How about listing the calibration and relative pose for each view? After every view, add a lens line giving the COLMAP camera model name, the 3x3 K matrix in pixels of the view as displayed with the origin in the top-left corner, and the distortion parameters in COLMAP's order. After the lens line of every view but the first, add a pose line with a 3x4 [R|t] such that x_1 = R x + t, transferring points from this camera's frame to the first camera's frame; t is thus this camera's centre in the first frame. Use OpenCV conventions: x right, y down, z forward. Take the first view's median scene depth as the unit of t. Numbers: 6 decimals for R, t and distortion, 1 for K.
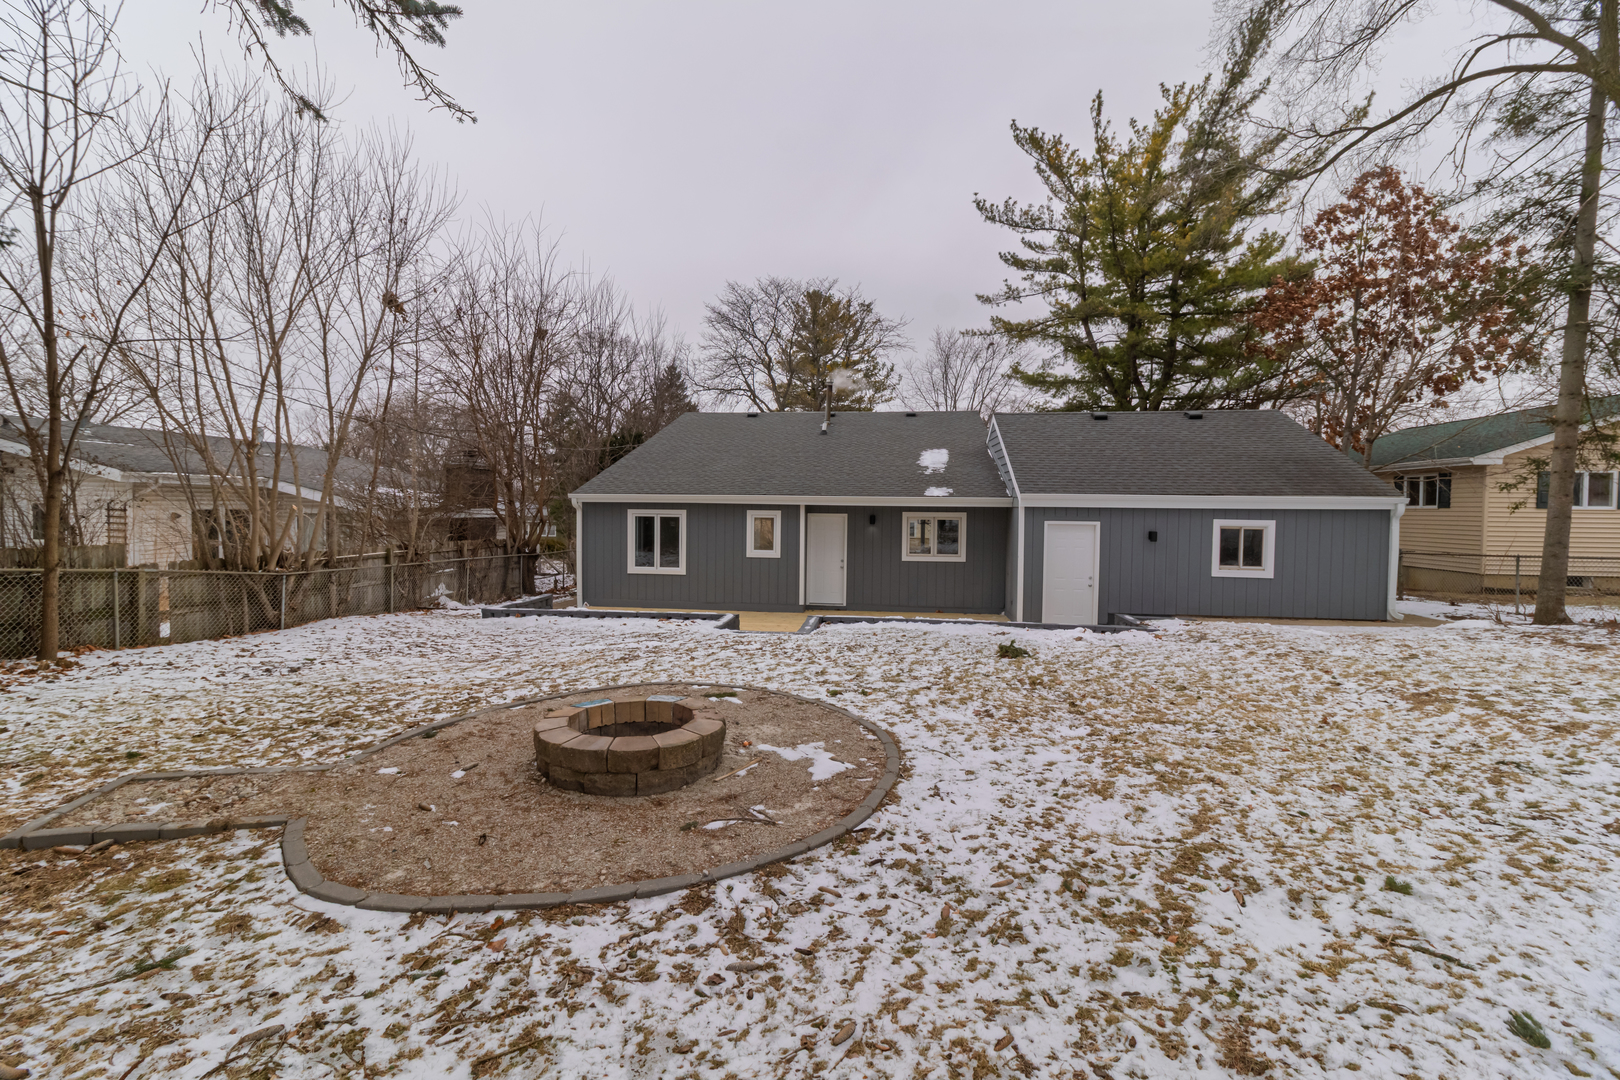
lens RADIAL K [[711.6, 0, 798.2], [0, 711.6, 530.1], [0, 0, 1]] dist [-0.000289, 0.000854]
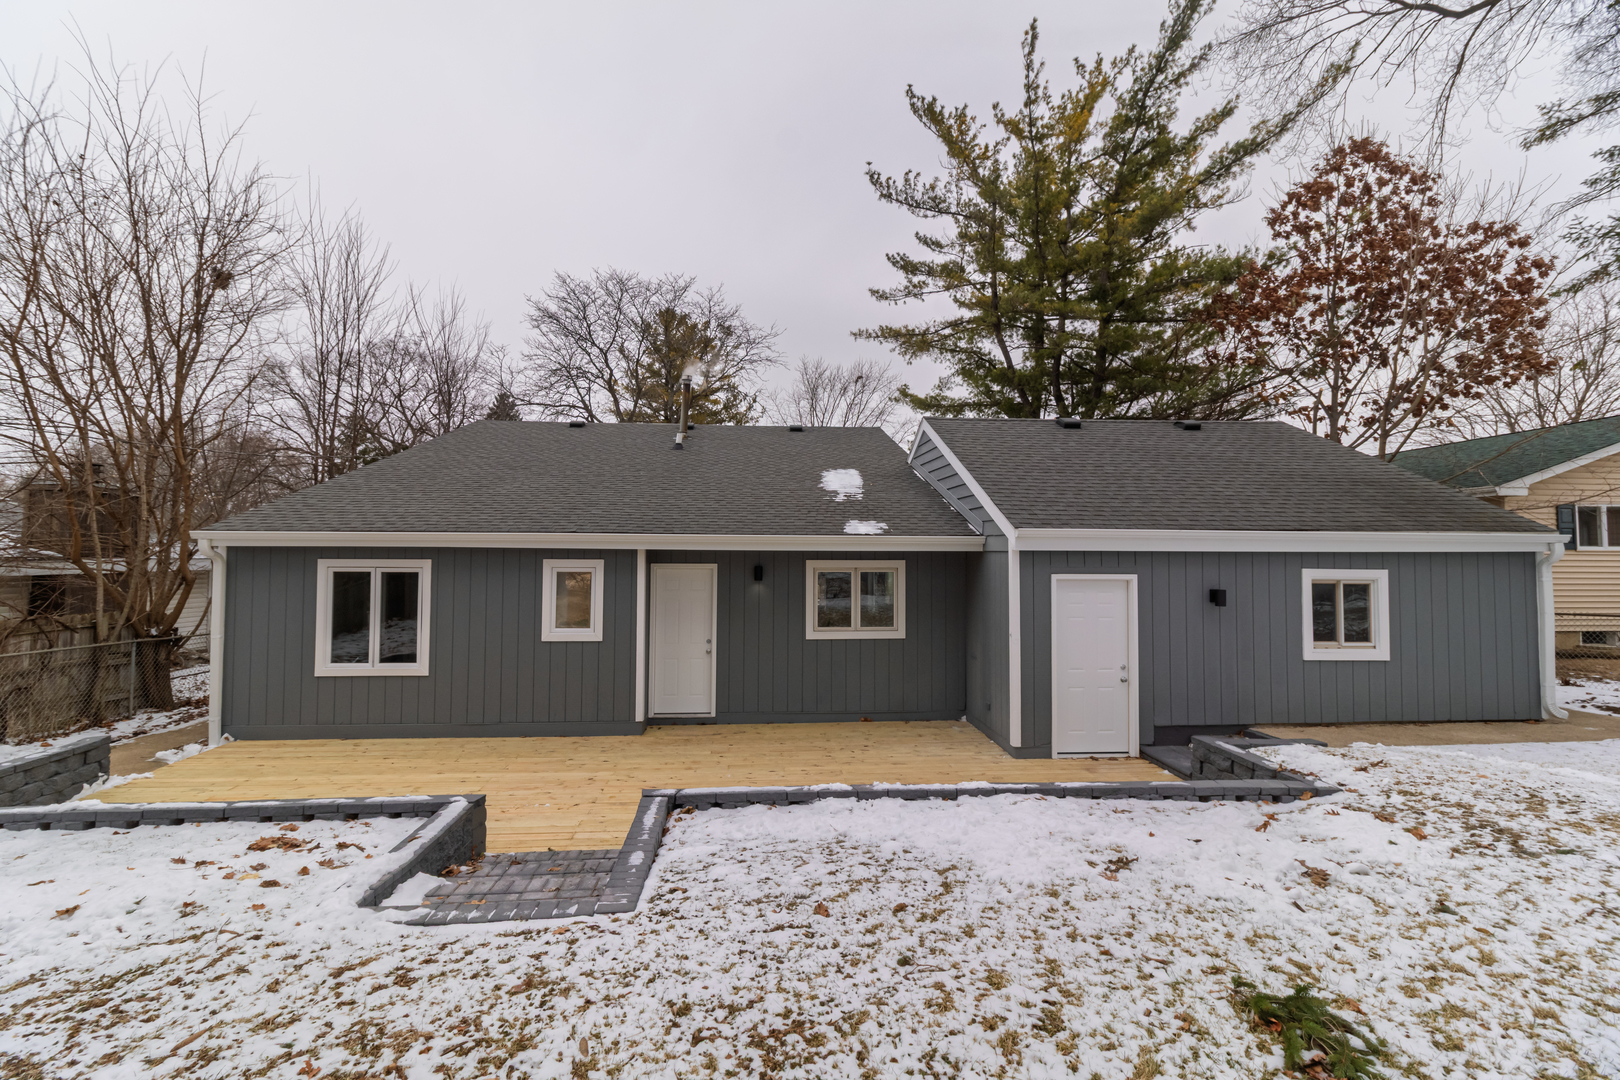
lens RADIAL K [[711.6, 0, 798.2], [0, 711.6, 530.1], [0, 0, 1]] dist [-0.000289, 0.000854]
pose [[0.979558, 0.000644, 0.201159, 0.010976], [0.012239, 0.997951, -0.062796, -0.009917], [-0.200787, 0.063974, 0.977544, 0.302488]]
